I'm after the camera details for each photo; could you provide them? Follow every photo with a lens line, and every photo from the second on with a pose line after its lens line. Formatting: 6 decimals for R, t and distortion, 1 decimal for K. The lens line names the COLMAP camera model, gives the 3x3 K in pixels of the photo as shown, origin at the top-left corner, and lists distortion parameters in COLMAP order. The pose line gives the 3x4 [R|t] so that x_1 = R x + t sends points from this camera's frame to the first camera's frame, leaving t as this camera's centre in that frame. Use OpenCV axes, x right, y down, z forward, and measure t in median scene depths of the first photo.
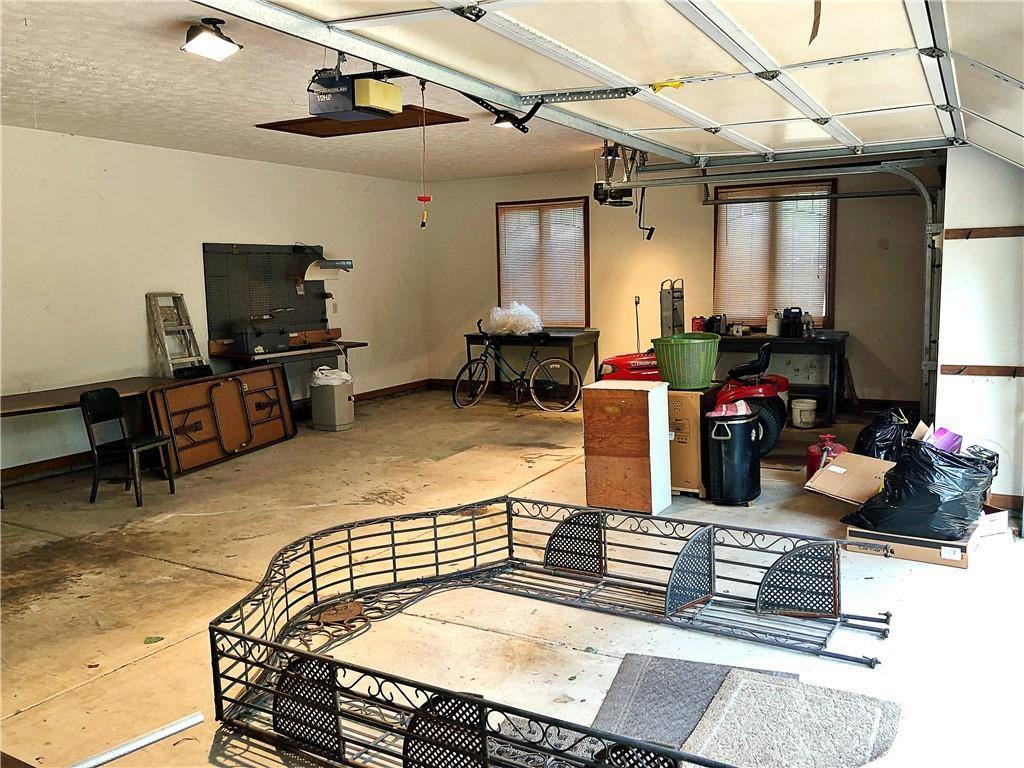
lens RADIAL K [[843.1, 0, 512.0], [0, 843.1, 384.0], [0, 0, 1]] dist [0.009368, 0.002057]
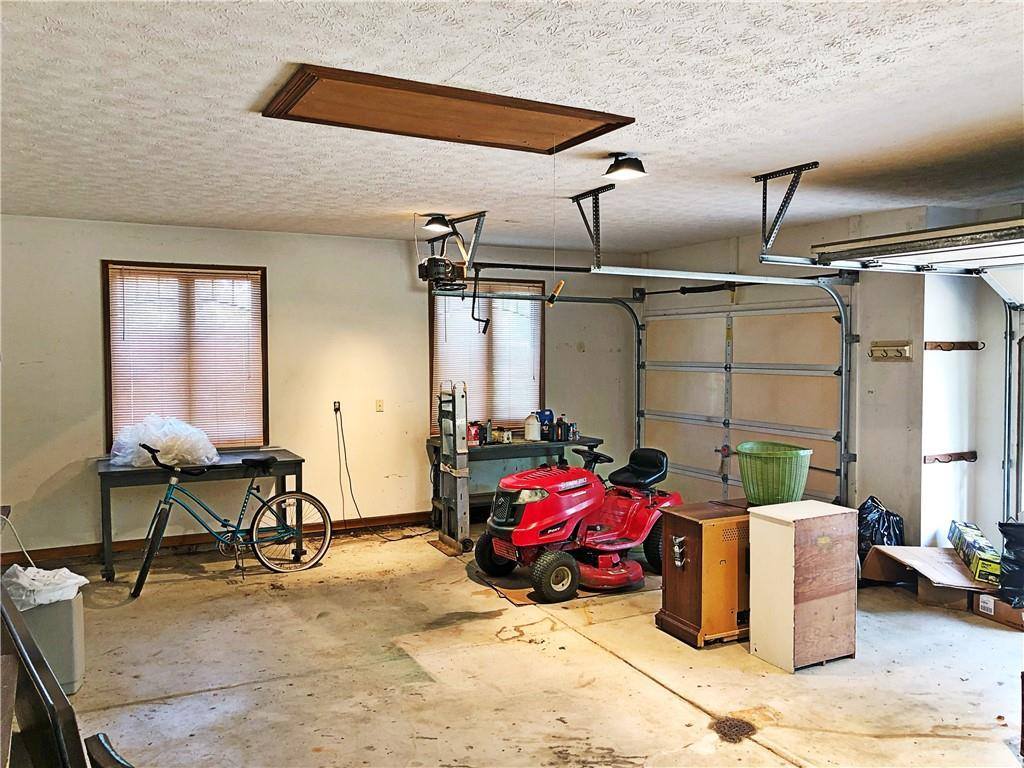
lens RADIAL K [[843.1, 0, 512.0], [0, 843.1, 384.0], [0, 0, 1]] dist [0.009368, 0.002057]
pose [[0.547682, -0.009349, 0.836634, -0.465488], [0.099268, 0.993601, -0.053880, -0.068177], [-0.830777, 0.112560, 0.545106, 0.487786]]
